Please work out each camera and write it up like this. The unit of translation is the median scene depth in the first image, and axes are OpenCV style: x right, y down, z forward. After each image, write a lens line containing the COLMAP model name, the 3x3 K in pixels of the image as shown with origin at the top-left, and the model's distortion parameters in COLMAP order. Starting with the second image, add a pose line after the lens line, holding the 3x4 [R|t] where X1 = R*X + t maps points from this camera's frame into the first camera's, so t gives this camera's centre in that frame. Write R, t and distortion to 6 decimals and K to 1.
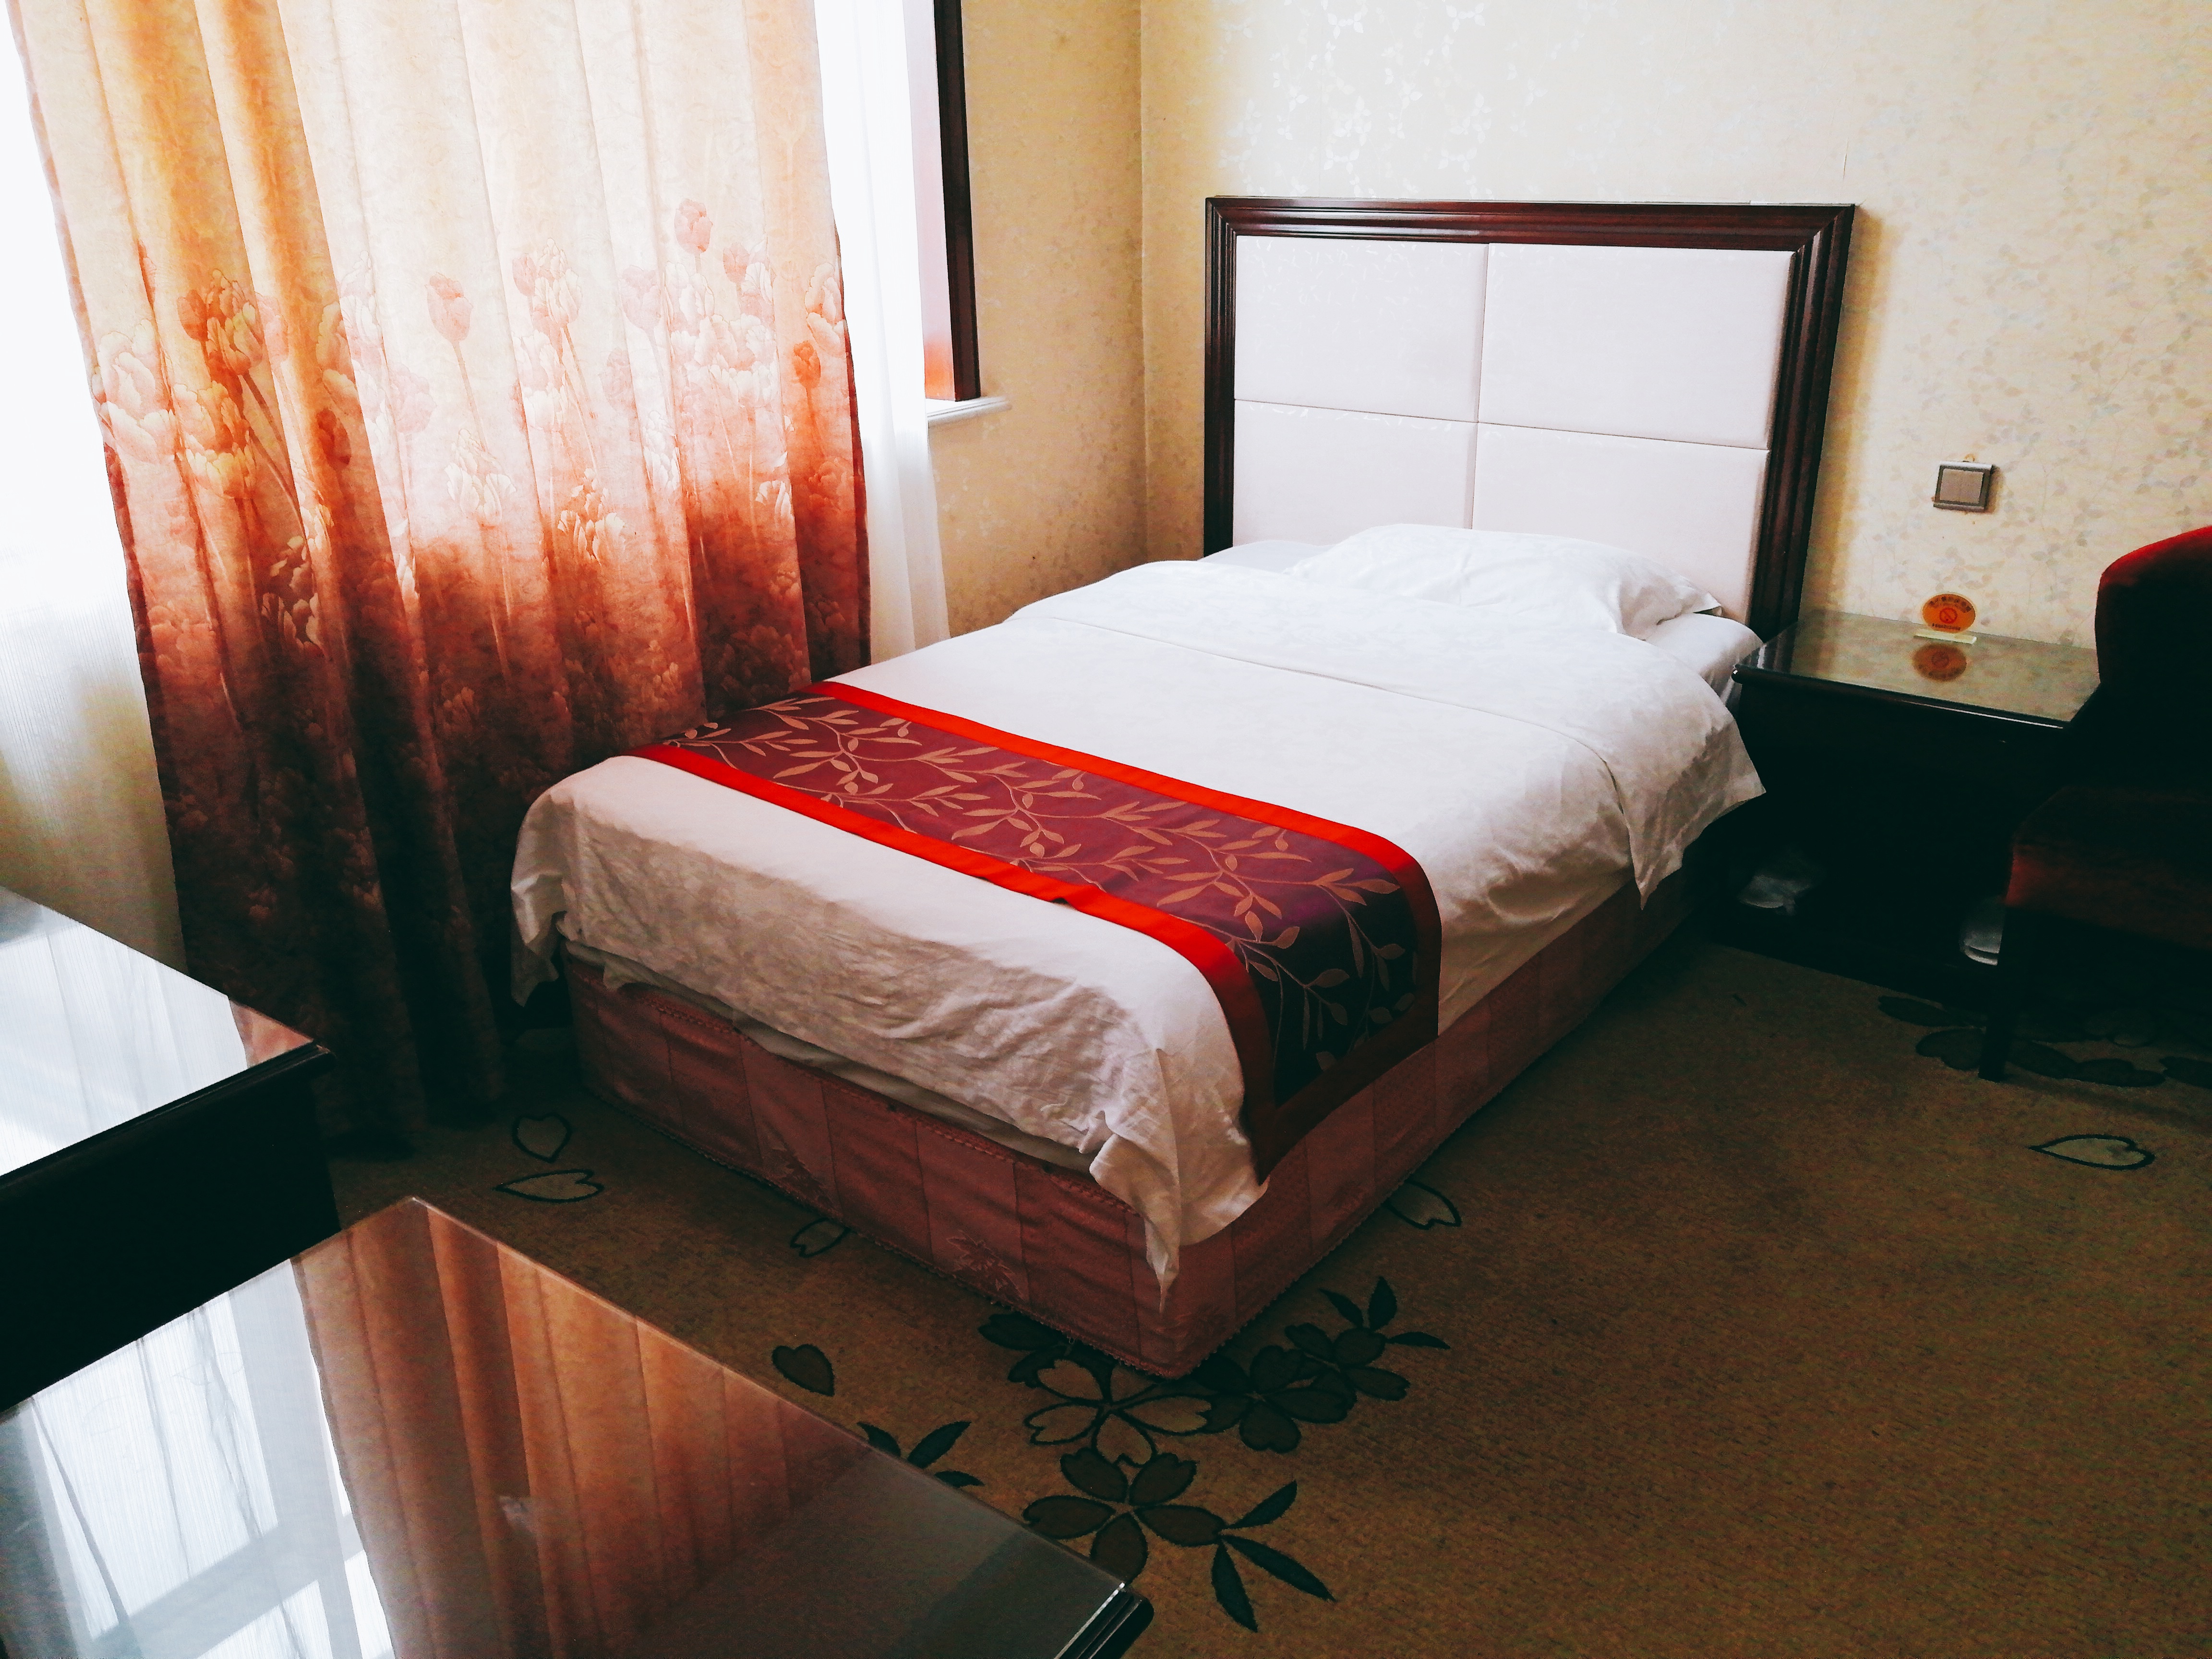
lens RADIAL K [[1716.9, 0, 1107.8], [0, 1716.9, 809.3], [0, 0, 1]] dist [-0.018338, 0.034033]
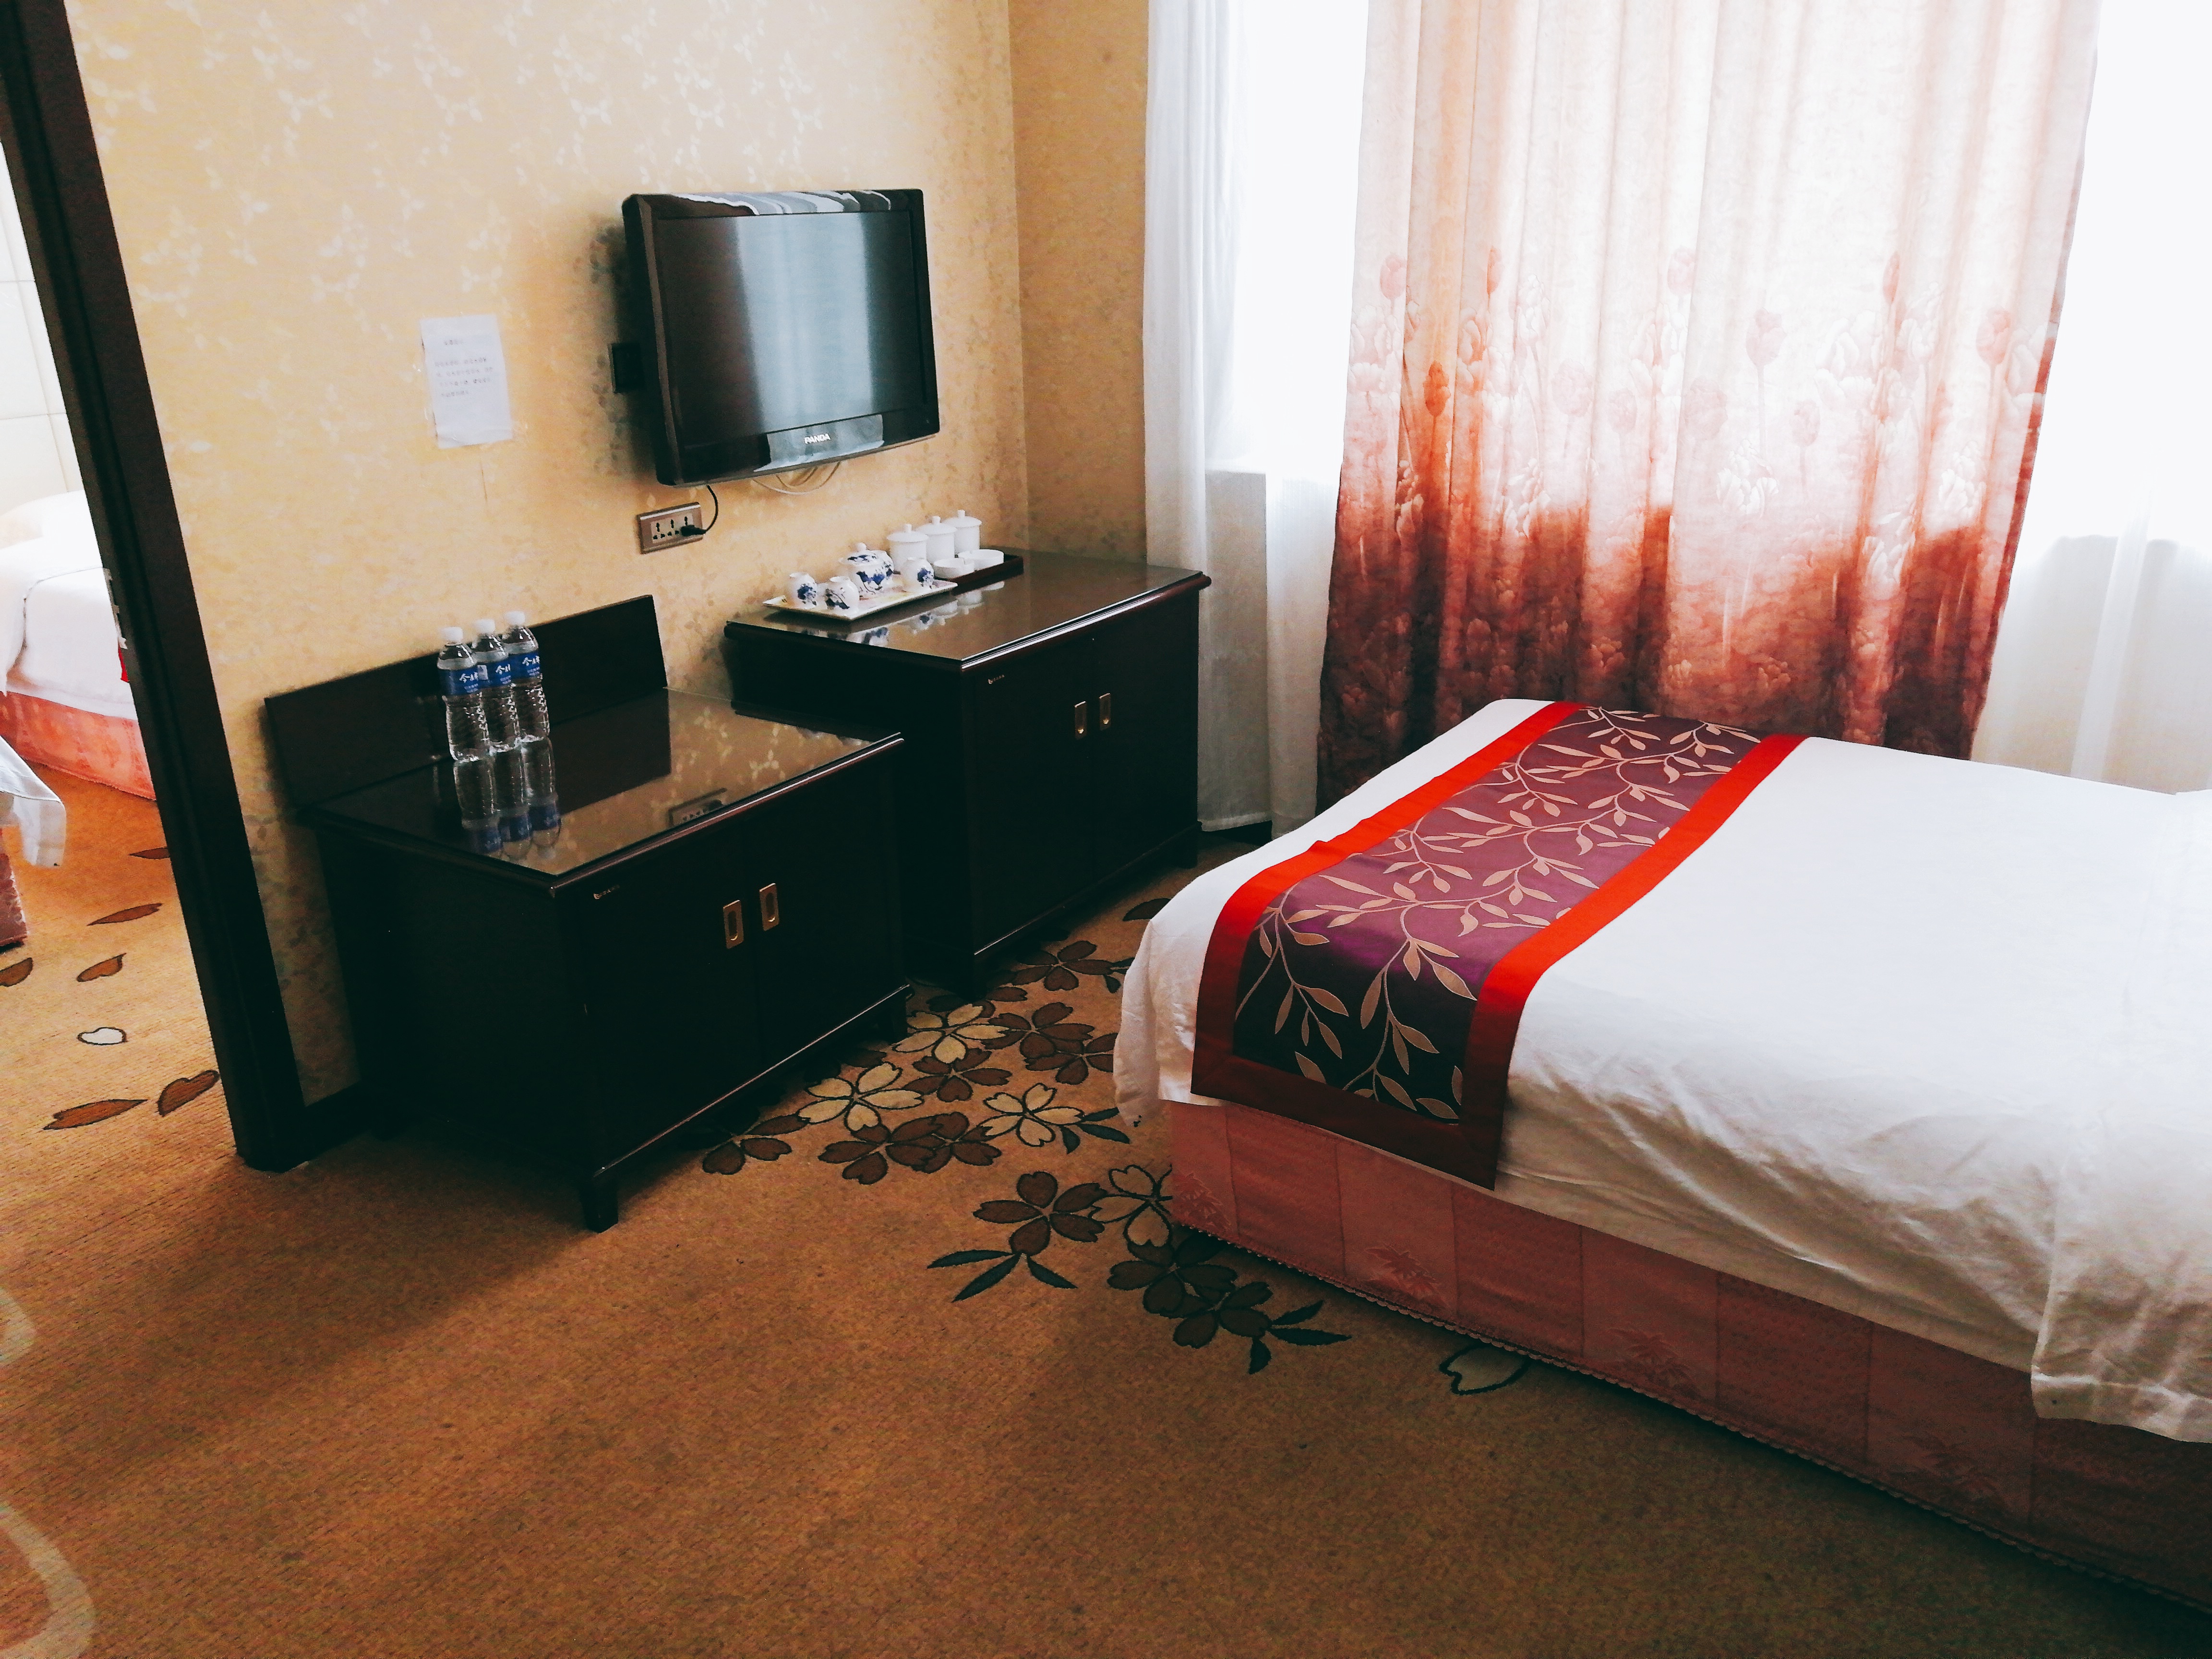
lens RADIAL K [[1716.9, 0, 1107.8], [0, 1716.9, 809.3], [0, 0, 1]] dist [-0.018338, 0.034033]
pose [[0.061743, 0.358095, -0.931642, 0.957628], [-0.353187, 0.880867, 0.315172, -0.262562], [0.933513, 0.309584, 0.180861, 0.574298]]
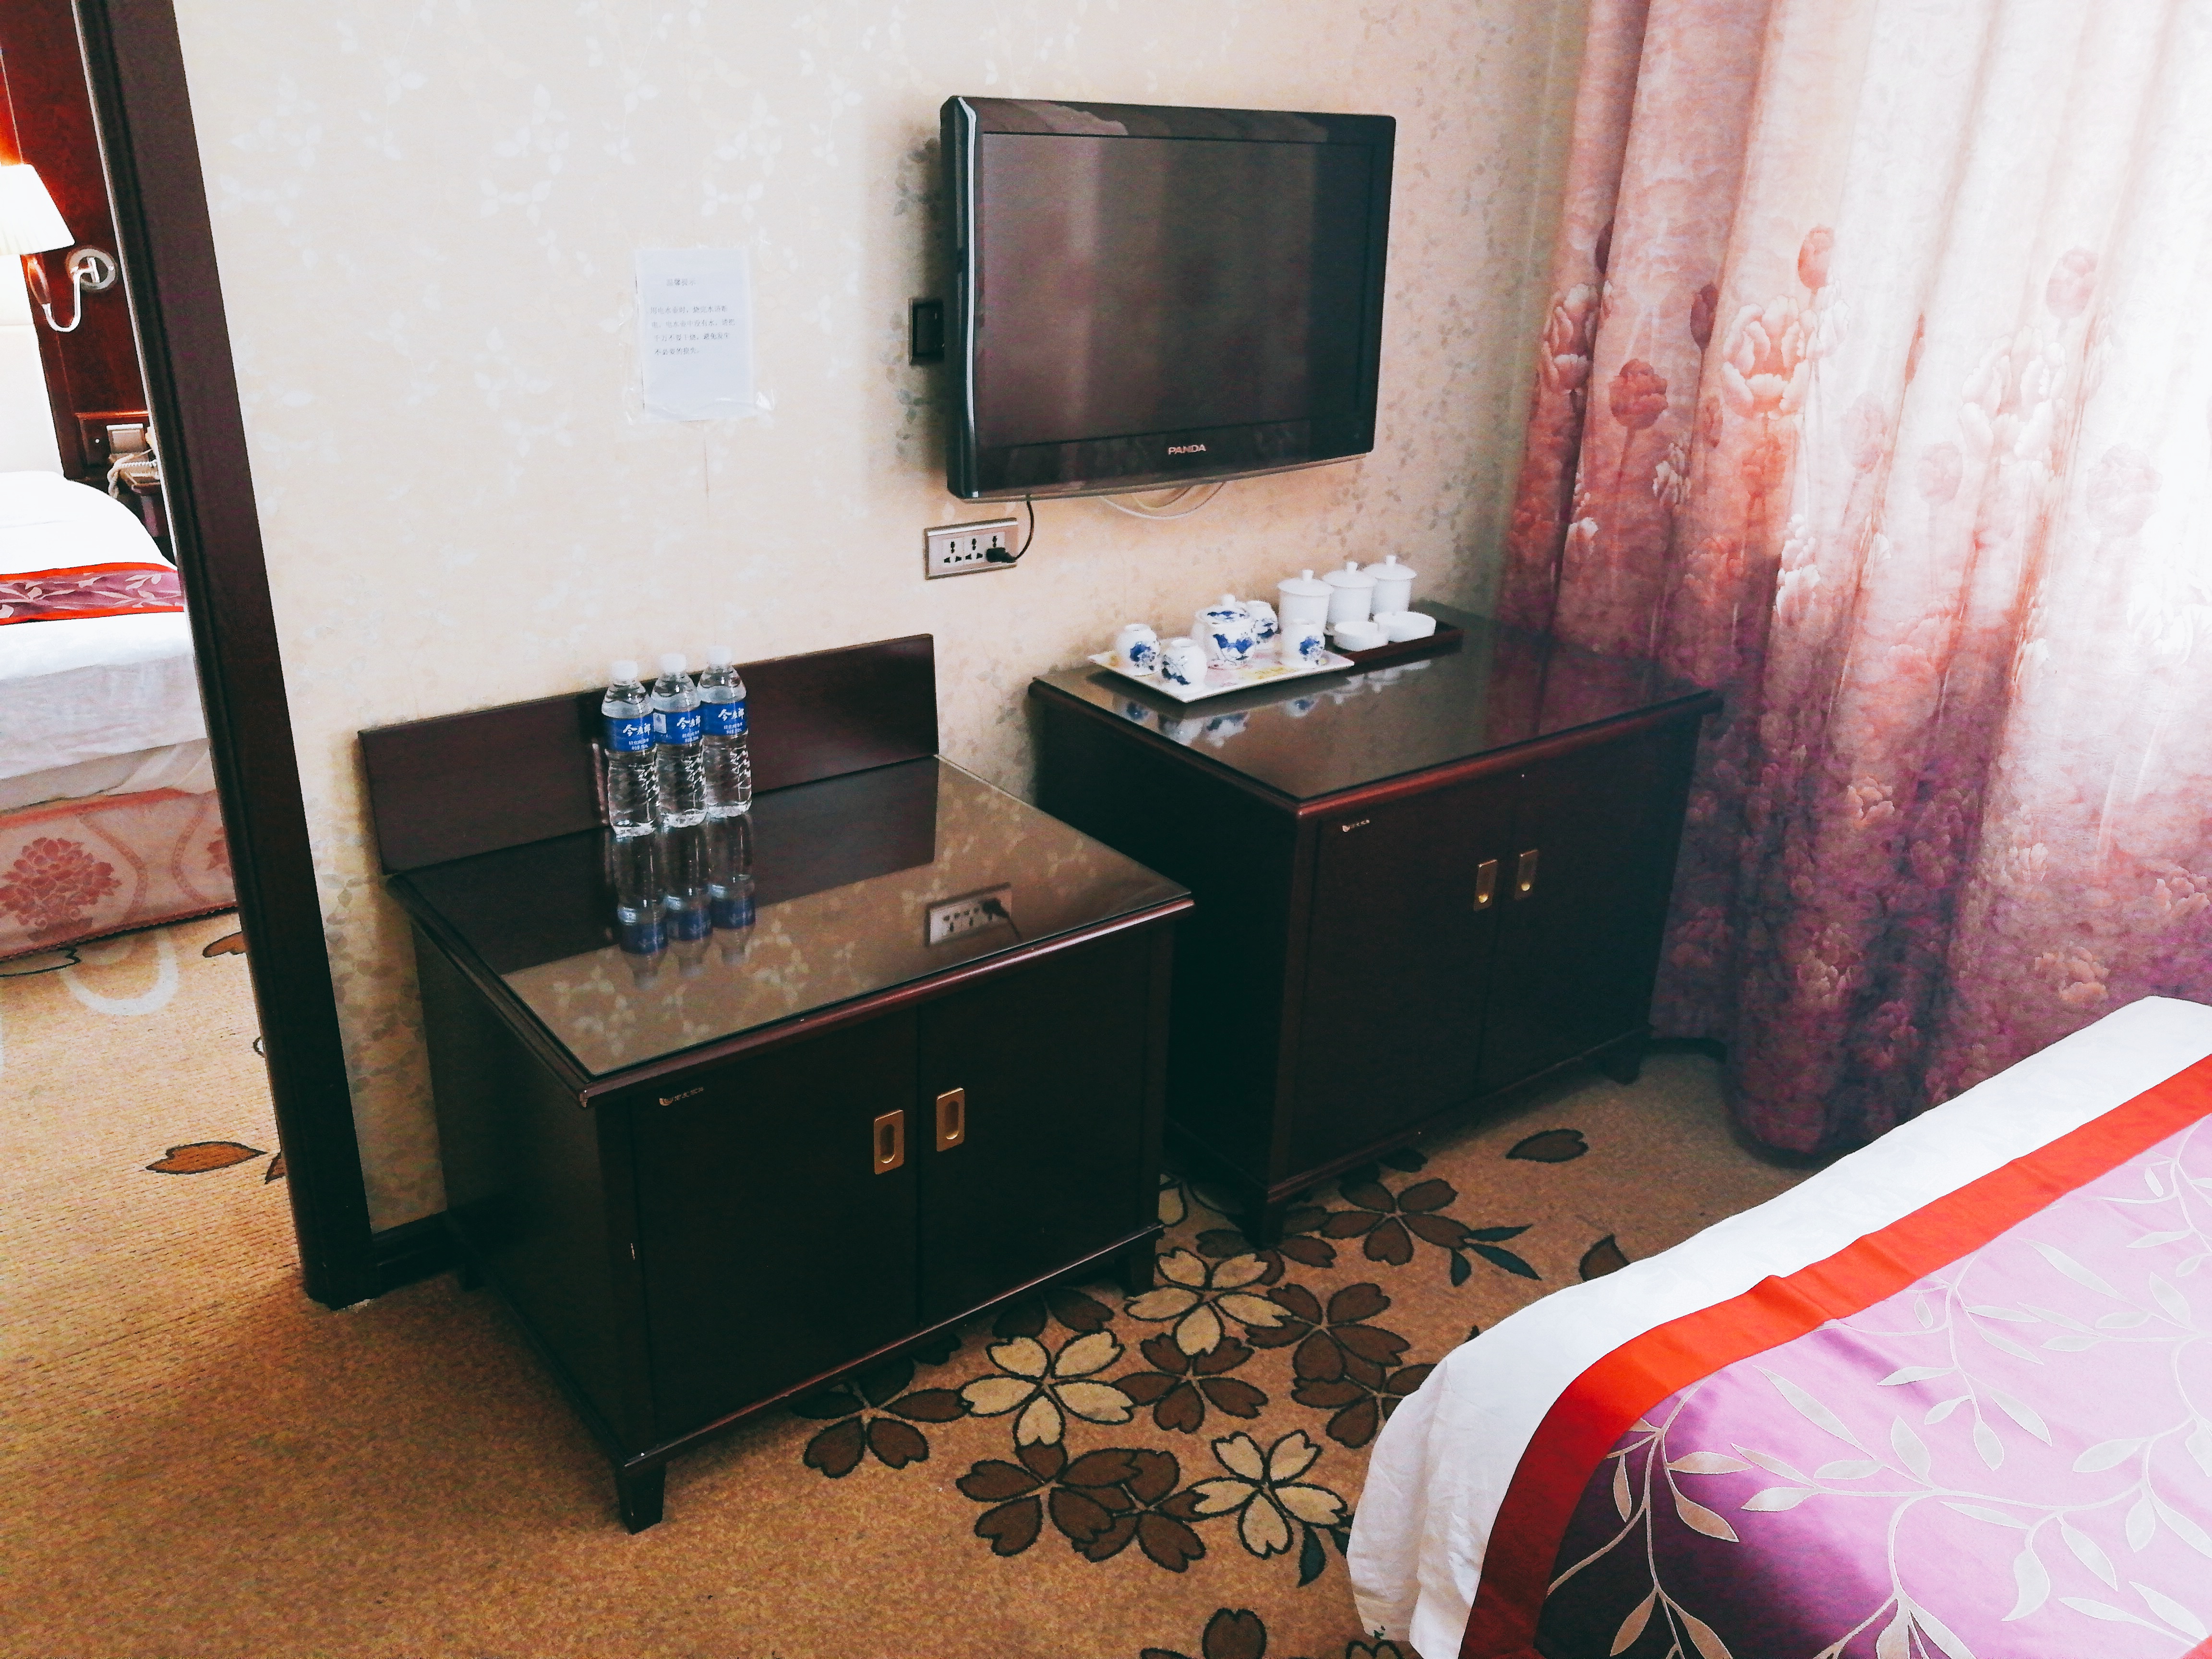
lens RADIAL K [[1716.9, 0, 1107.8], [0, 1716.9, 809.3], [0, 0, 1]] dist [-0.018338, 0.034033]
pose [[-0.279245, 0.367680, -0.887036, 0.528831], [-0.381821, 0.805093, 0.453914, -0.279029], [0.881042, 0.465442, -0.084430, 0.659237]]
